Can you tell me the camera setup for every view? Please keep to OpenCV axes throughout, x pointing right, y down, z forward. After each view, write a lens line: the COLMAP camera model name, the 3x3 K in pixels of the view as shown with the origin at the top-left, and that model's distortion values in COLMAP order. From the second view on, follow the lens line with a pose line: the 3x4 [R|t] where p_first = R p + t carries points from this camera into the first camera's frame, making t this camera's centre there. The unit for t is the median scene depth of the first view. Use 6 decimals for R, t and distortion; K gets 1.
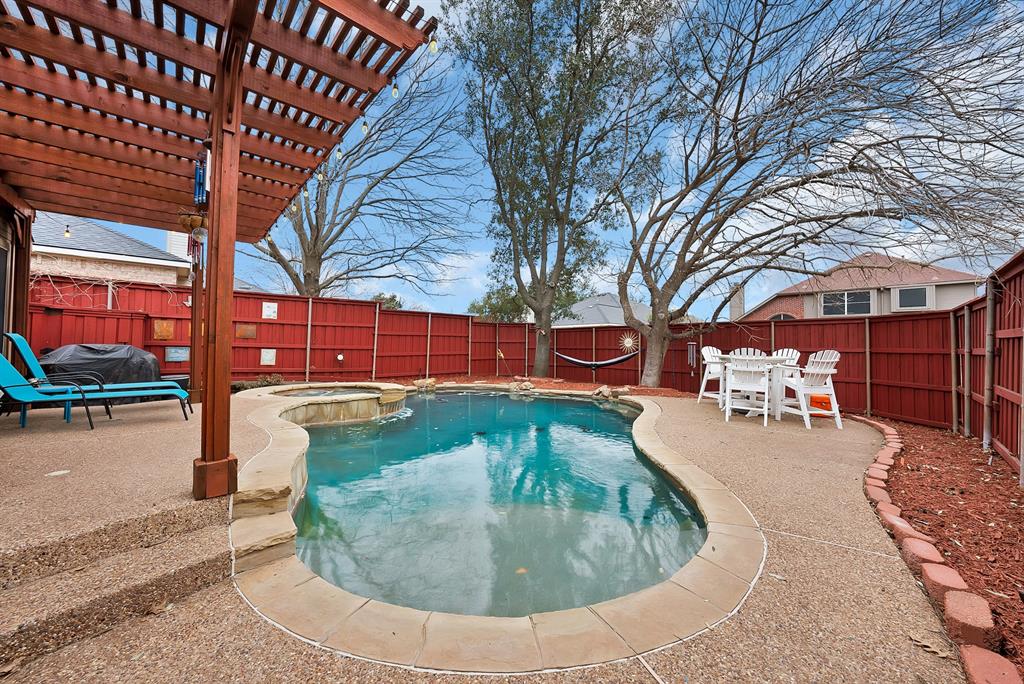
lens RADIAL K [[360.3, 0, 516.3], [0, 360.3, 338.0], [0, 0, 1]] dist [-0.025291, 0.000100]
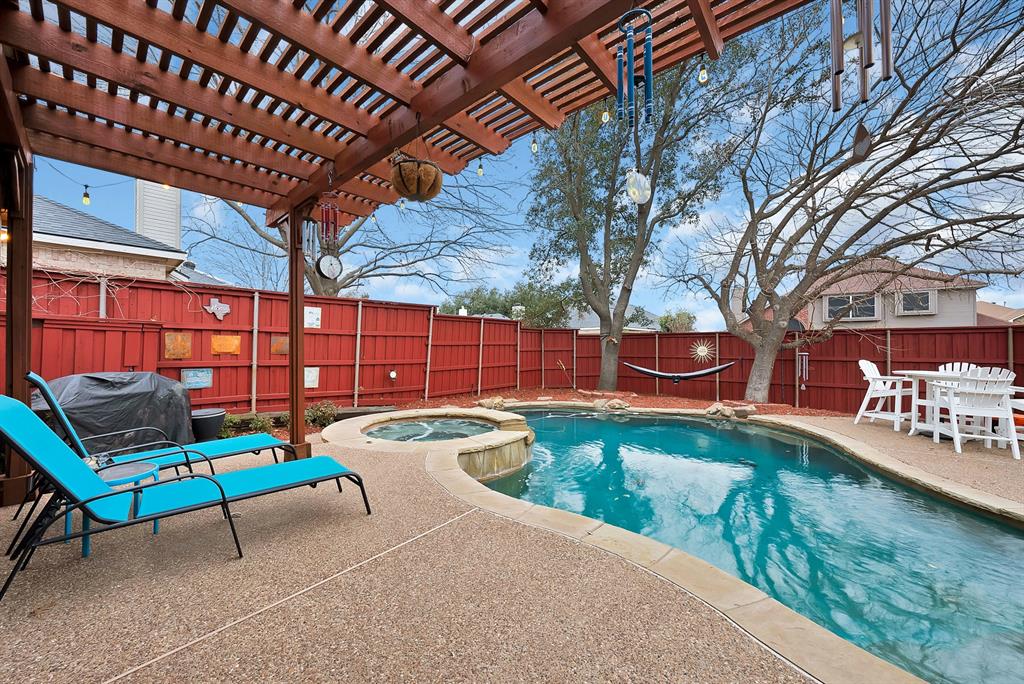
lens RADIAL K [[370.9, 0, 515.1], [0, 370.9, 334.7], [0, 0, 1]] dist [-0.027344, 0.005647]
pose [[0.993899, -0.005006, 0.110177, -0.325747], [0.006138, 0.999932, -0.009944, -0.027182], [-0.110120, 0.010559, 0.993862, 0.148272]]
